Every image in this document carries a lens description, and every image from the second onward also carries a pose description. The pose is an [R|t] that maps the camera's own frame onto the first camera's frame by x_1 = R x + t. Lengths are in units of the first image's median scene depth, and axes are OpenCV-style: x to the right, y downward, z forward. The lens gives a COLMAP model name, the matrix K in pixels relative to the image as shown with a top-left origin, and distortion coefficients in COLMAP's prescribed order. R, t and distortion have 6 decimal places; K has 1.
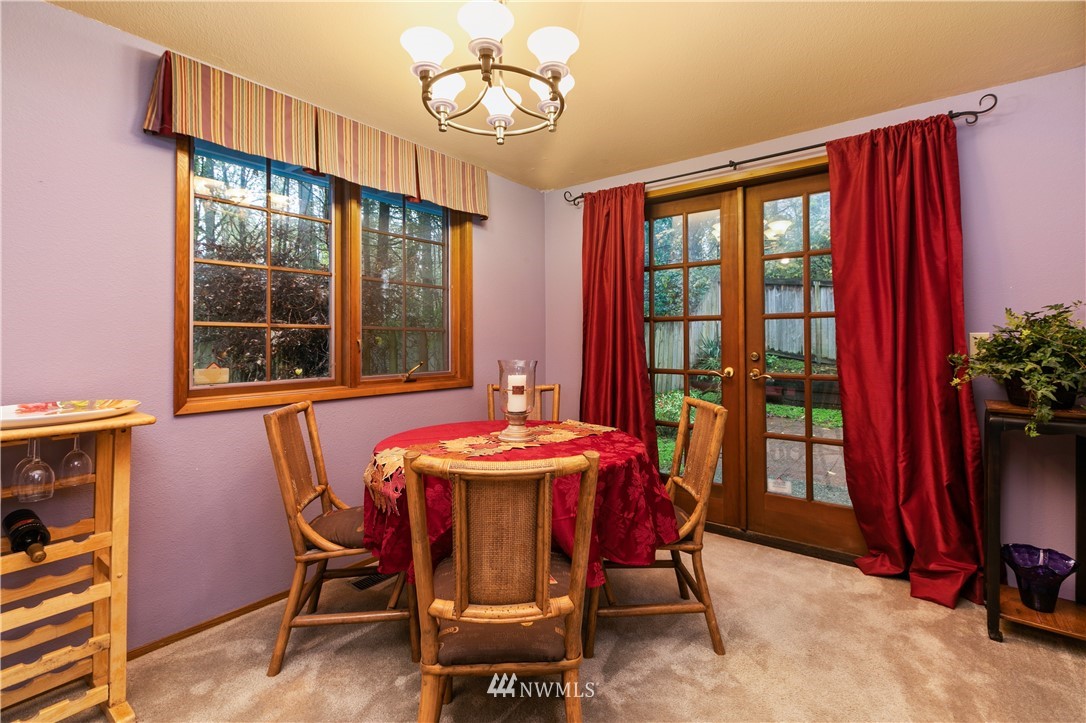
lens RADIAL K [[488.5, 0, 545.7], [0, 488.5, 334.1], [0, 0, 1]] dist [-0.000734, -0.000269]
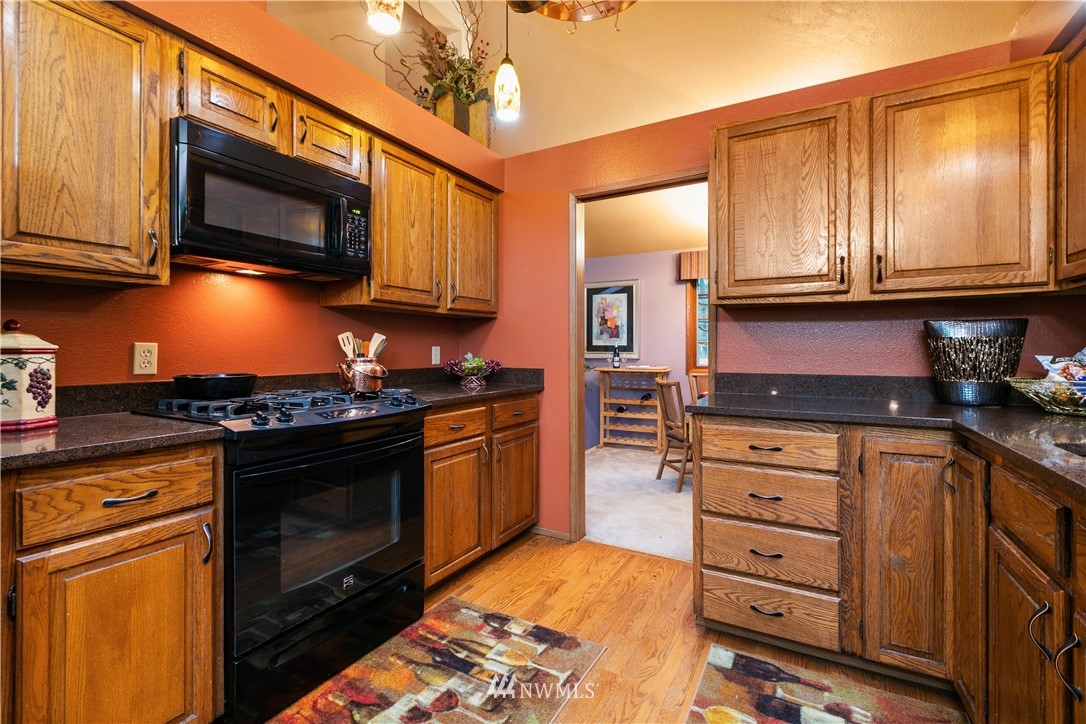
lens RADIAL K [[485.8, 0, 545.2], [0, 485.8, 349.4], [0, 0, 1]] dist [0.000788, -0.000608]
pose [[0.160438, 0.002399, -0.987043, 1.245919], [0.015840, 0.999862, 0.005005, -0.005561], [0.986919, -0.016438, 0.160378, -0.190861]]
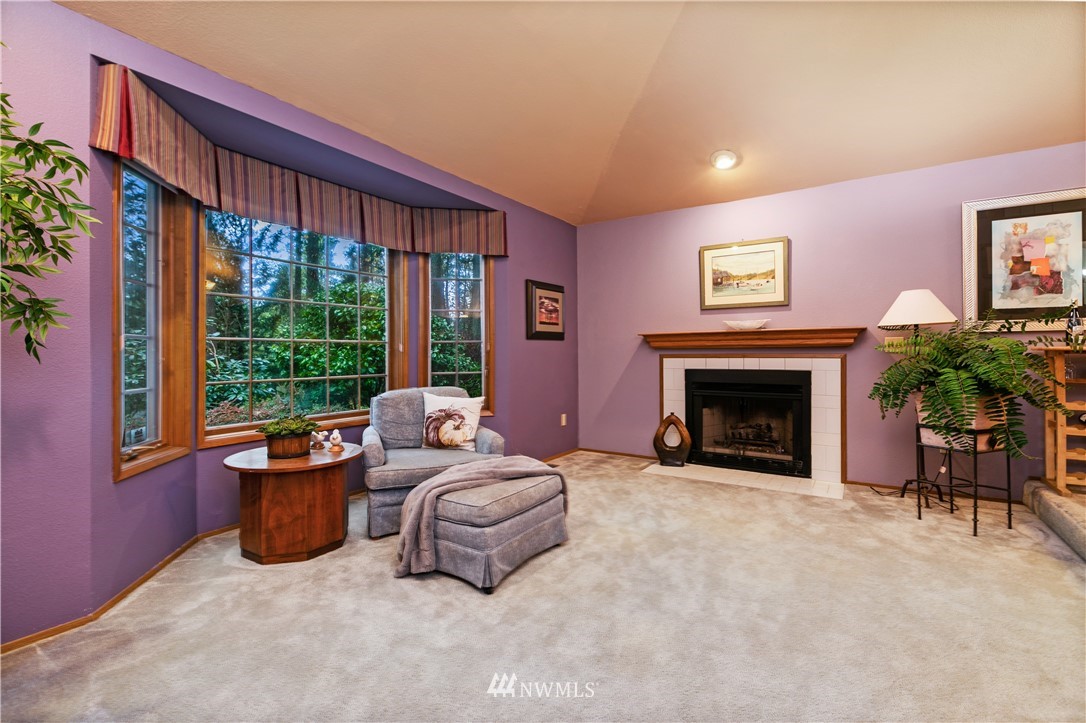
lens RADIAL K [[496.7, 0, 543.0], [0, 496.7, 342.2], [0, 0, 1]] dist [0.000945, 0.000026]
pose [[0.084020, -0.017608, -0.996309, 0.371812], [0.020230, 0.999668, -0.015961, 0.066553], [0.996259, -0.018815, 0.084348, -0.832598]]
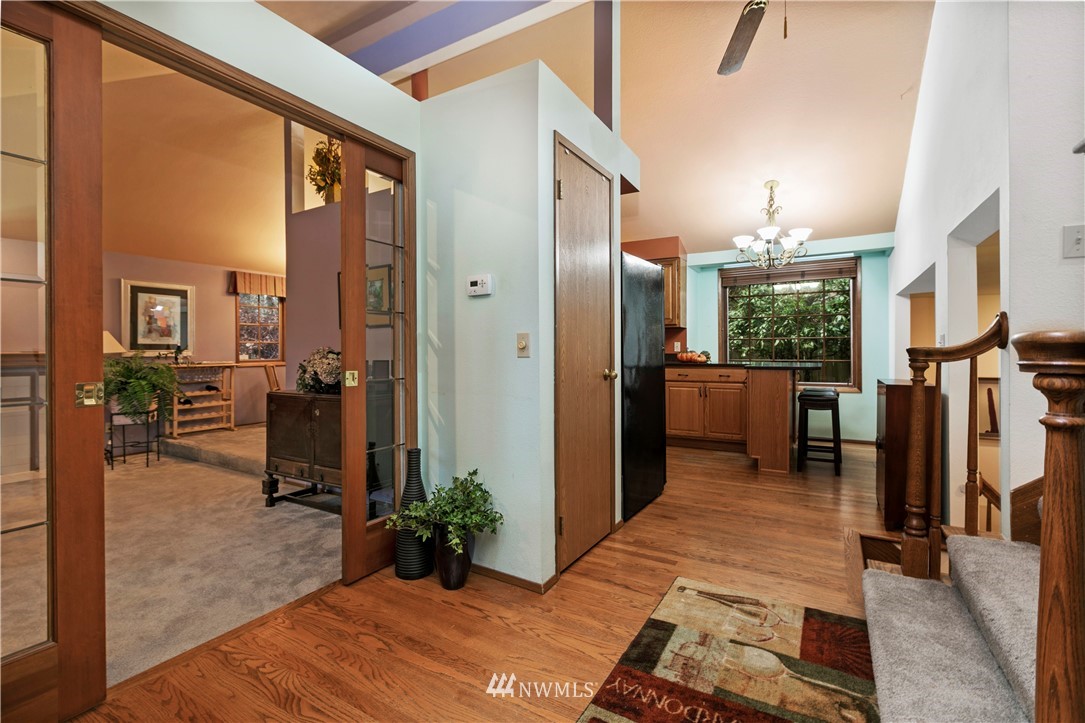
lens RADIAL K [[475.1, 0, 545.2], [0, 475.1, 353.9], [0, 0, 1]] dist [0.002140, -0.000008]
pose [[0.991512, -0.006628, 0.129843, 0.693825], [0.003439, 0.999687, 0.024770, -0.009598], [-0.129967, -0.024113, 0.991225, -1.823993]]
